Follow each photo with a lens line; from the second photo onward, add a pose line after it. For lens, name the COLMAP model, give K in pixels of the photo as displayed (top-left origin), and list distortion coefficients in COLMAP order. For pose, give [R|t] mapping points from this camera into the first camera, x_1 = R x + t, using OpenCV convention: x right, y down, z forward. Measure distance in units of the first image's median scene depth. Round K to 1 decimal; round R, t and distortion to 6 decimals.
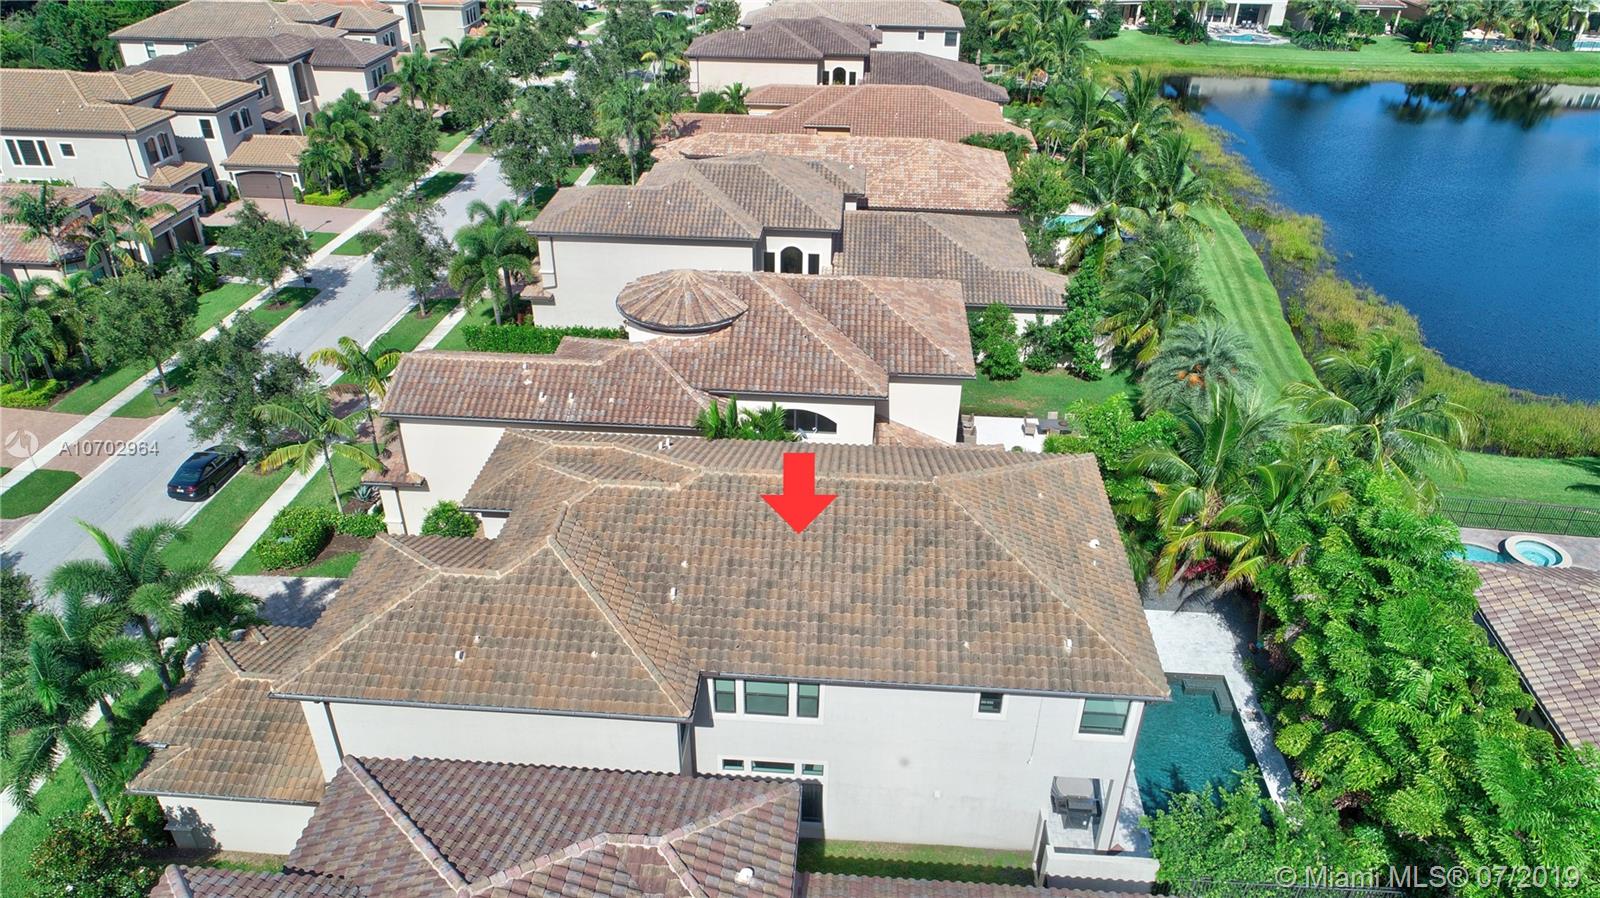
lens RADIAL K [[1067.9, 0, 800.0], [0, 1067.9, 449.0], [0, 0, 1]] dist [-0.001669, 0.000451]
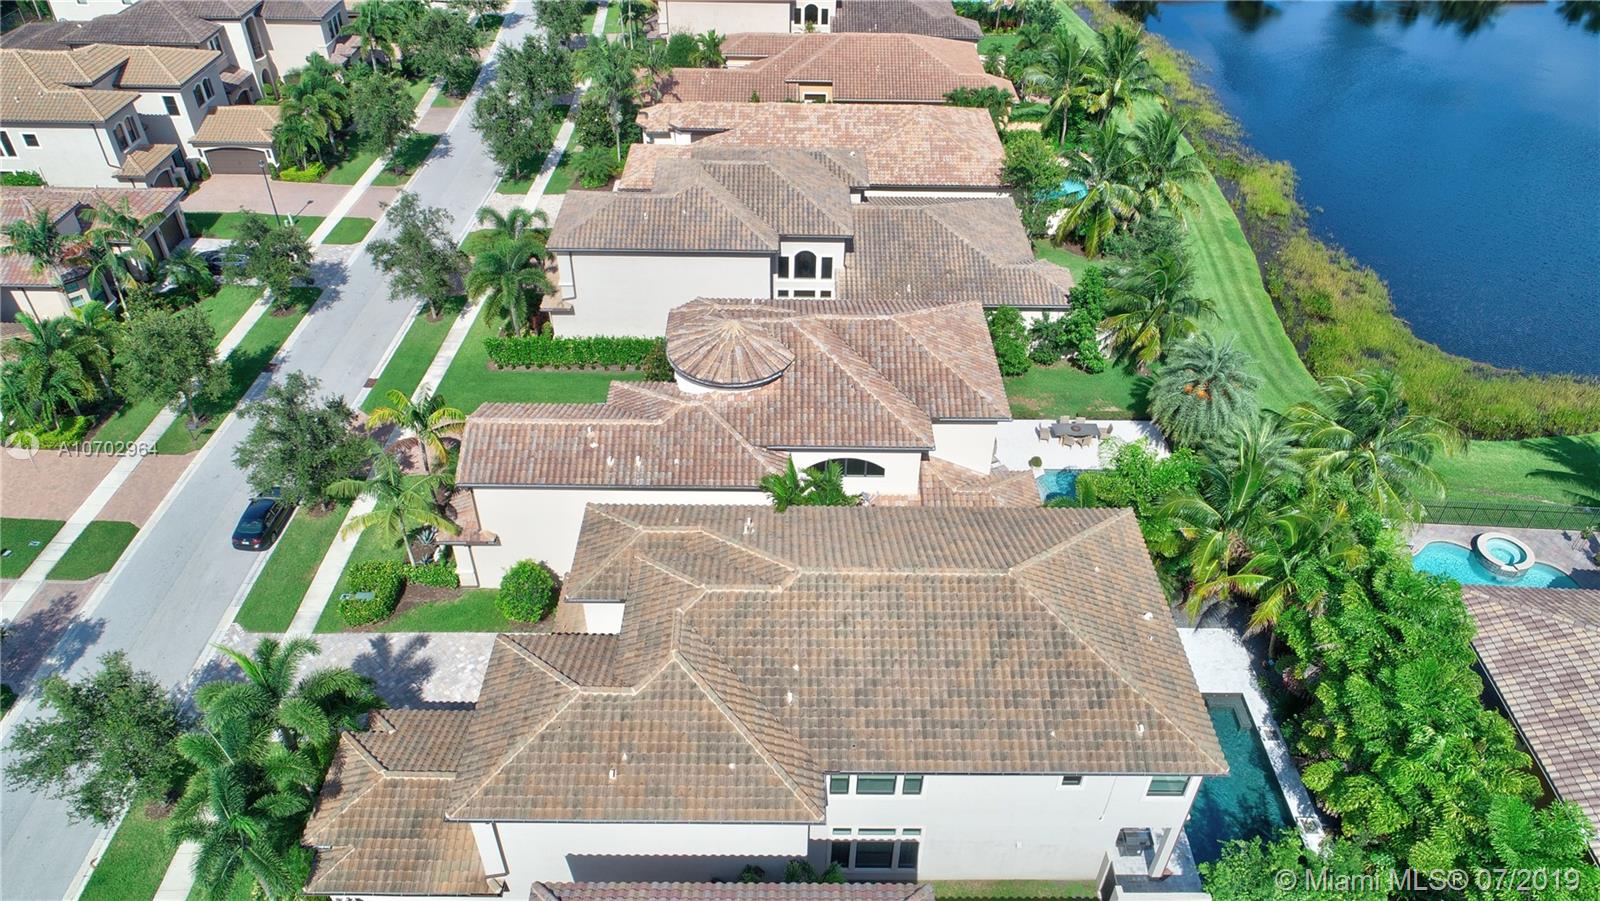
lens RADIAL K [[1070.9, 0, 796.5], [0, 1070.9, 448.4], [0, 0, 1]] dist [0.001993, -0.006279]
pose [[0.997522, -0.040512, 0.057513, -0.105346], [0.032916, 0.991309, 0.127370, -0.168357], [-0.062173, -0.125161, 0.990186, -0.049798]]
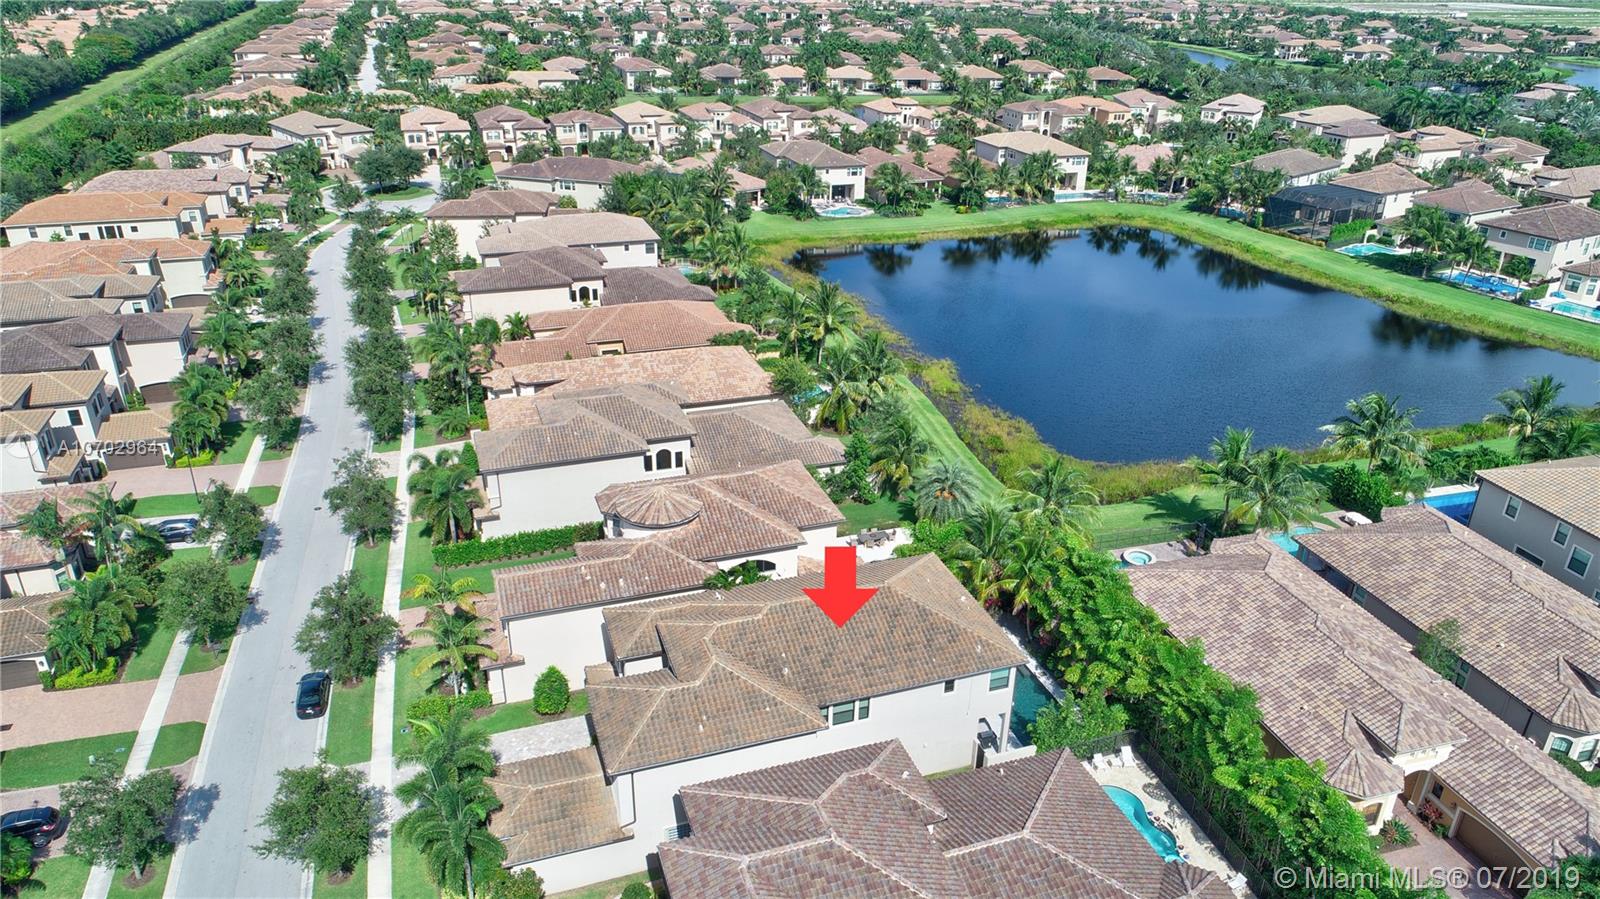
lens RADIAL K [[1070.9, 0, 796.5], [0, 1070.9, 447.4], [0, 0, 1]] dist [0.001993, -0.006279]
pose [[0.921521, -0.160960, 0.353399, -0.445058], [0.197237, 0.977932, -0.068902, -0.072743], [-0.334510, 0.133198, 0.932932, -0.513387]]
